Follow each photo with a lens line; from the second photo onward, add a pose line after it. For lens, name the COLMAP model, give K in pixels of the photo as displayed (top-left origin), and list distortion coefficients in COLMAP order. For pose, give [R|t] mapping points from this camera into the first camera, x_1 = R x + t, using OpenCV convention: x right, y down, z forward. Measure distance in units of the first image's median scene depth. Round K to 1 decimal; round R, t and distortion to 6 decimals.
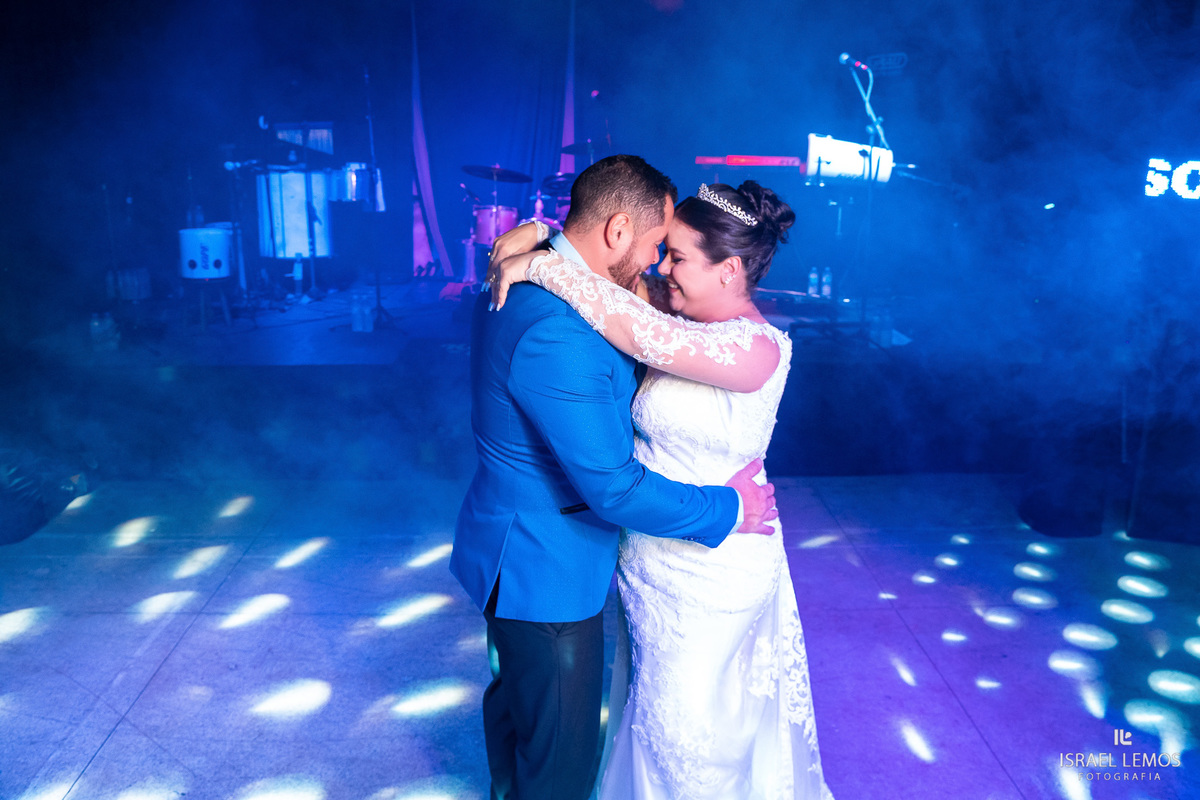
lens RADIAL K [[968.6, 0, 600.0], [0, 968.6, 400.0], [0, 0, 1]] dist [-0.124420, 0.104204]
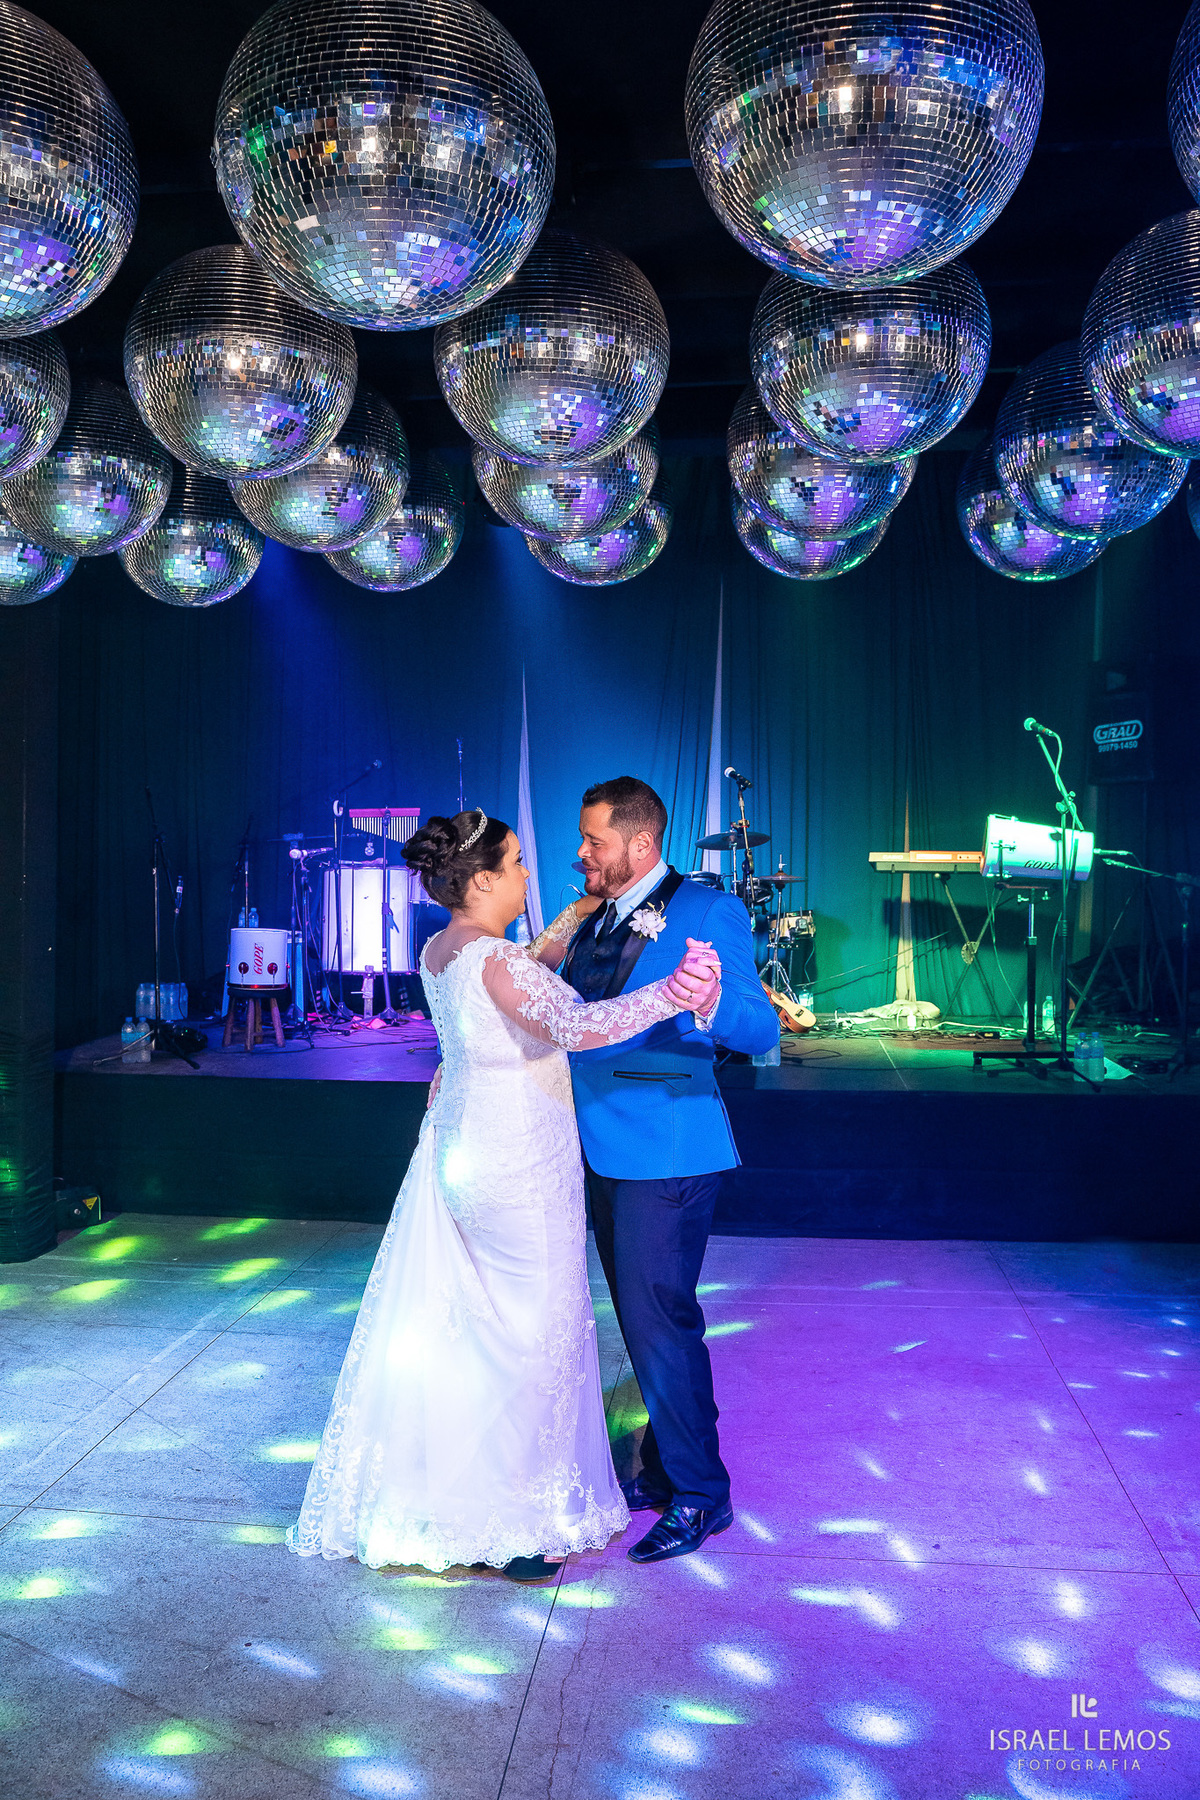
lens RADIAL K [[1452.9, 0, 600.7], [0, 1452.9, 916.8], [0, 0, 1]] dist [-0.124420, 0.104204]
pose [[0.989051, 0.005440, -0.147474, 0.073818], [-0.039132, 0.973215, -0.226540, 0.095153], [0.142292, 0.229831, 0.962773, -0.203296]]
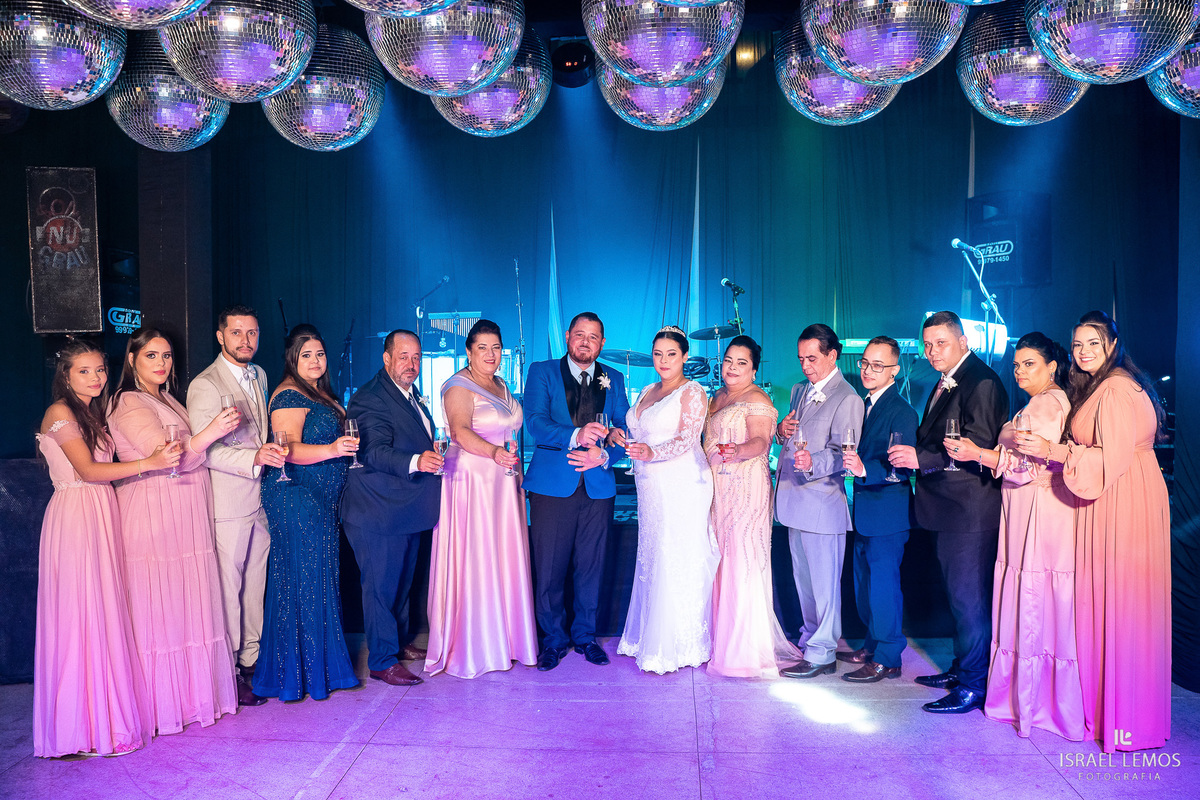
lens RADIAL K [[968.6, 0, 600.0], [0, 968.6, 400.0], [0, 0, 1]] dist [-0.124420, 0.104204]
pose [[0.994313, -0.008461, -0.106159, -0.032349], [-0.013700, 0.978395, -0.206290, 0.043980], [0.105610, 0.206572, 0.972715, -0.061461]]
